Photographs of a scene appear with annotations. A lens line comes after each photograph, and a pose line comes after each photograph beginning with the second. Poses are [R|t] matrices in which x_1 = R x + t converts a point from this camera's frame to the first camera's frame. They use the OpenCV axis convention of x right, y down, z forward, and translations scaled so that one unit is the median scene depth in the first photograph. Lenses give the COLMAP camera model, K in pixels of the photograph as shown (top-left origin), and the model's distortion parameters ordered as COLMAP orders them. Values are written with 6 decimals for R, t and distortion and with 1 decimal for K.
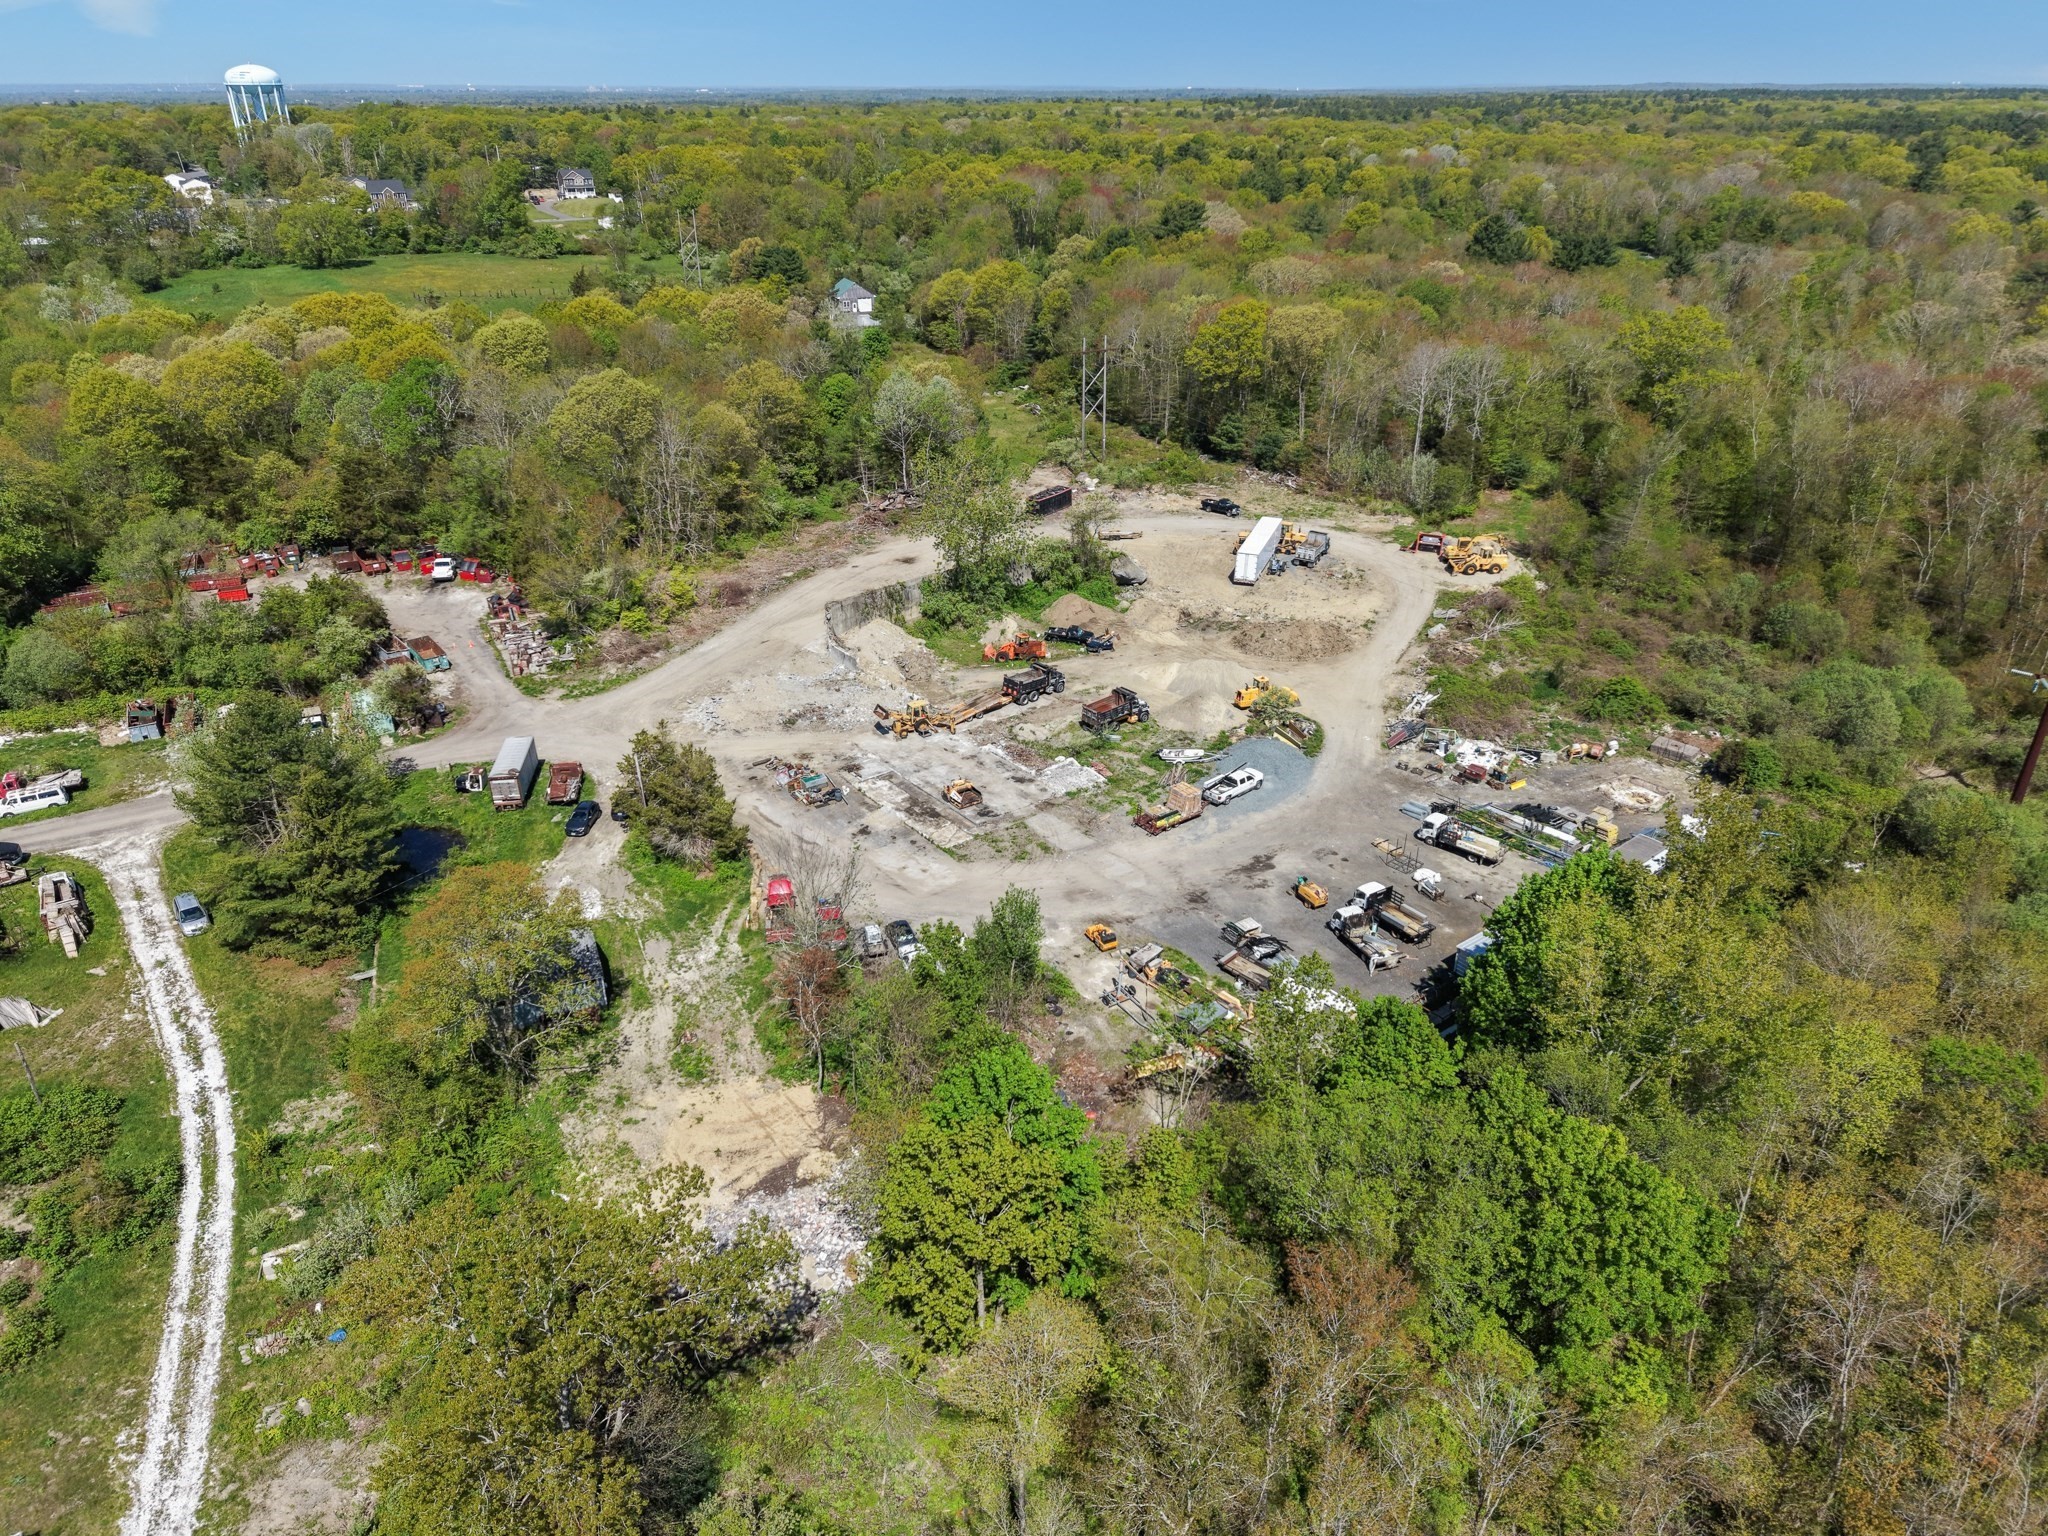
lens RADIAL K [[1382.6, 0, 1021.1], [0, 1382.6, 761.1], [0, 0, 1]] dist [0.035705, -0.033867]
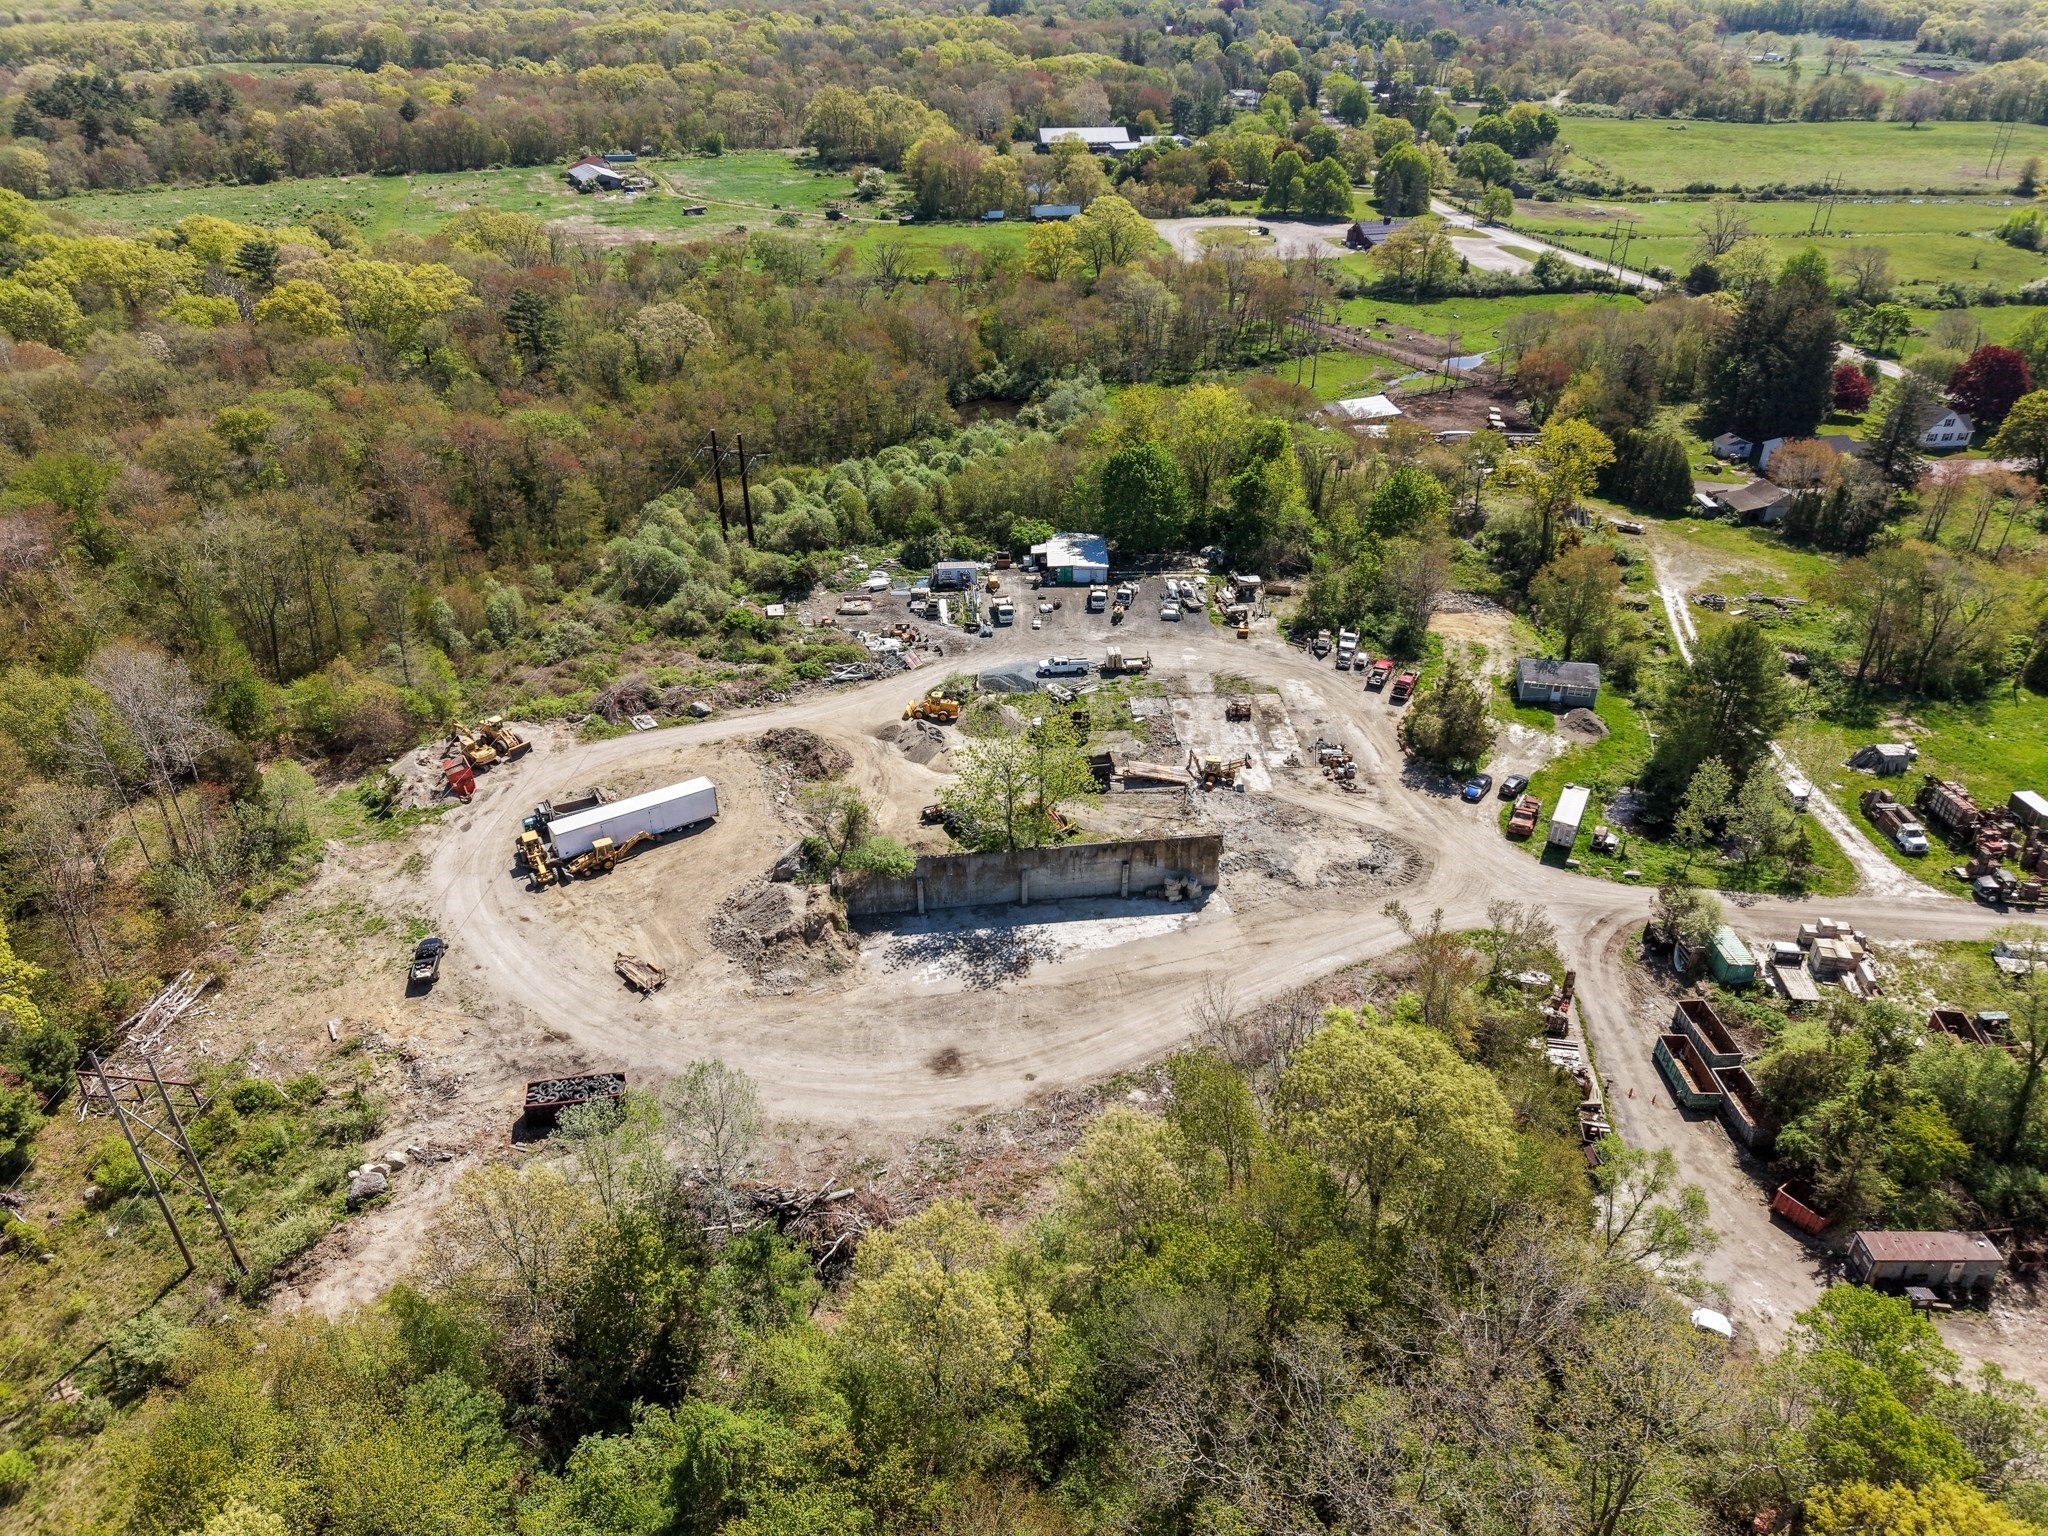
lens RADIAL K [[1364.2, 0, 1023.5], [0, 1364.2, 769.3], [0, 0, 1]] dist [0.048995, -0.052278]
pose [[-0.803377, -0.307114, 0.510163, -0.630687], [0.260317, 0.589401, 0.764749, -1.125429], [-0.535555, 0.747186, -0.393565, 1.837461]]
